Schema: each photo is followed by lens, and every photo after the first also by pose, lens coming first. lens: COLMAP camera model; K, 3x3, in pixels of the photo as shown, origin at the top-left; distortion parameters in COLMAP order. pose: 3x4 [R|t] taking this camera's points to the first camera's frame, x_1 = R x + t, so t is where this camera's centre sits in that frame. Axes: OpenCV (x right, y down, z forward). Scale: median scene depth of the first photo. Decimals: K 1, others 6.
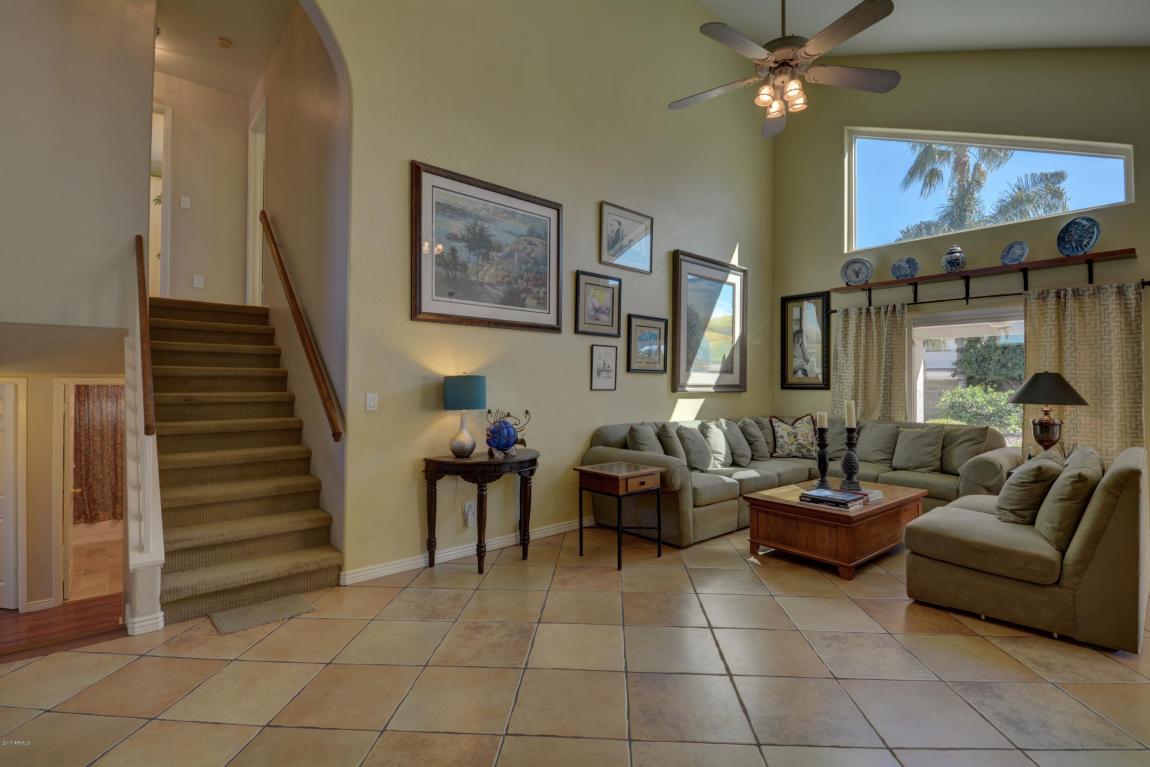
lens RADIAL K [[534.1, 0, 601.9], [0, 534.1, 377.8], [0, 0, 1]] dist [0.030501, -0.023814]
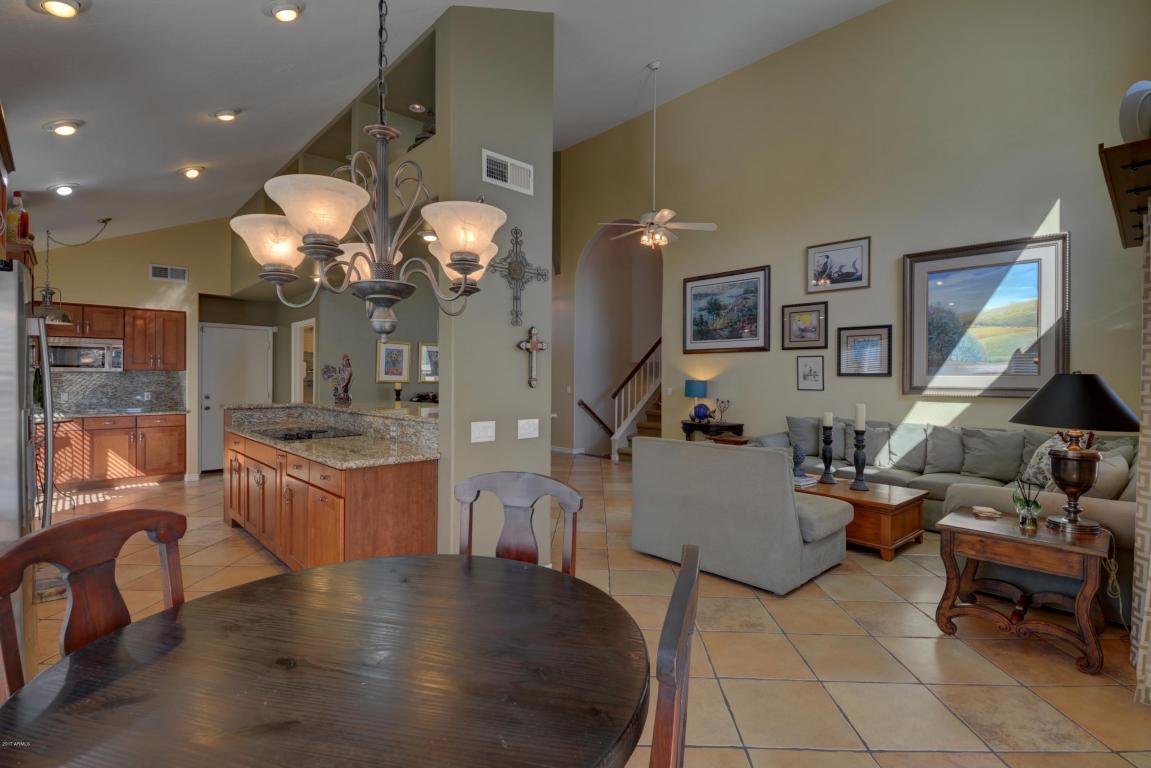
lens RADIAL K [[534.6, 0, 555.4], [0, 534.6, 378.3], [0, 0, 1]] dist [0.030501, -0.023814]
pose [[-0.008556, -0.004250, -0.999954, 1.298646], [0.007035, 0.999966, -0.004310, -0.004747], [0.999939, -0.007072, -0.008526, 0.376053]]
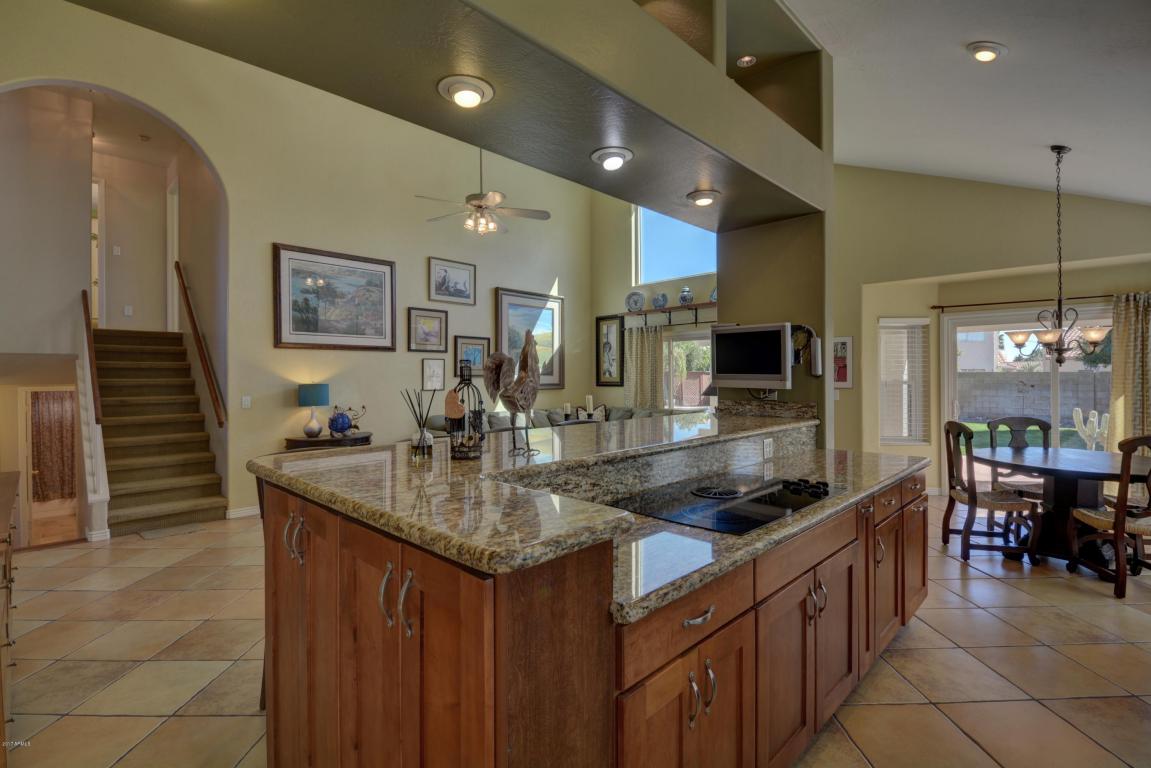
lens RADIAL K [[534.6, 0, 599.9], [0, 534.6, 377.9], [0, 0, 1]] dist [0.030501, -0.023814]
pose [[0.997487, -0.011979, 0.069827, 0.336571], [0.011000, 0.999836, 0.014388, -0.024937], [-0.069988, -0.013584, 0.997455, -0.435908]]
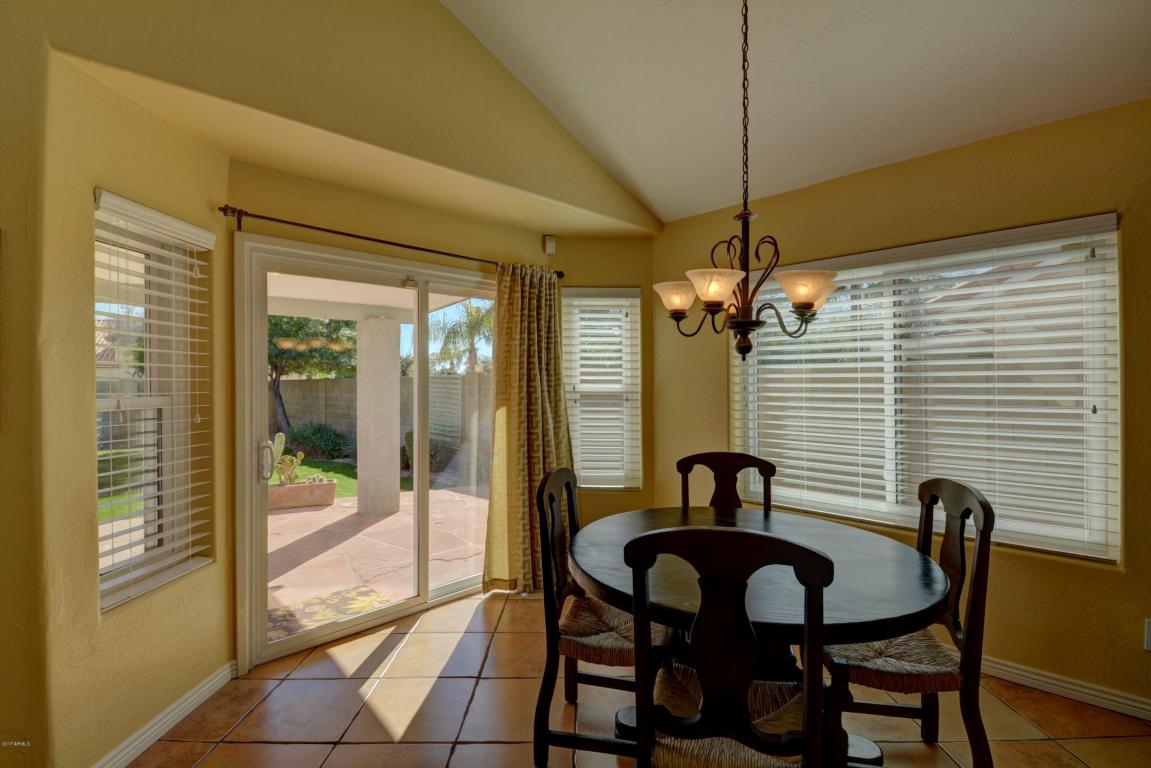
lens RADIAL K [[534.6, 0, 569.4], [0, 534.6, 379.1], [0, 0, 1]] dist [0.030501, -0.023814]
pose [[-0.021562, -0.006216, 0.999748, 0.692983], [-0.004882, 0.999969, 0.006112, -0.012457], [-0.999756, -0.004749, -0.021592, 0.437439]]
